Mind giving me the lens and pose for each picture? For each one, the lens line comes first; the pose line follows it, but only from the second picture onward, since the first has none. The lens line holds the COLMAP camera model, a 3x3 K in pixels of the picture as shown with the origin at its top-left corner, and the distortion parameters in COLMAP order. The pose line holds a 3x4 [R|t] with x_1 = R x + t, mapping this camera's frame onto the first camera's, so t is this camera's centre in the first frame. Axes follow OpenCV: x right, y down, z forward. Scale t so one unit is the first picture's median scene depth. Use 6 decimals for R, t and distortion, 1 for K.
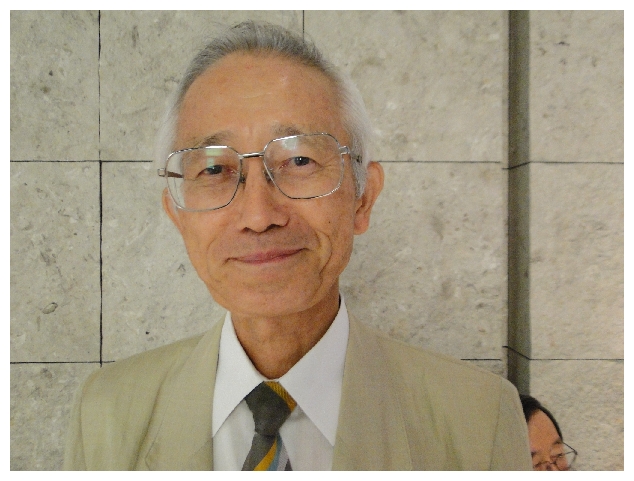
lens RADIAL K [[511.7, 0, 315.8], [0, 511.7, 244.0], [0, 0, 1]] dist [0.001012, -0.019356]
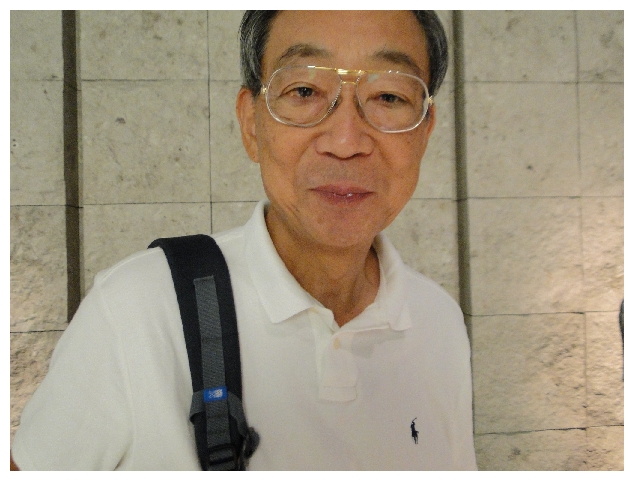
lens RADIAL K [[511.7, 0, 321.5], [0, 511.7, 239.1], [0, 0, 1]] dist [0.001012, -0.019356]
pose [[0.997708, -0.021378, 0.064197, -0.173352], [0.023241, 0.999326, -0.028407, 0.010726], [-0.063546, 0.029834, 0.997533, -0.644379]]
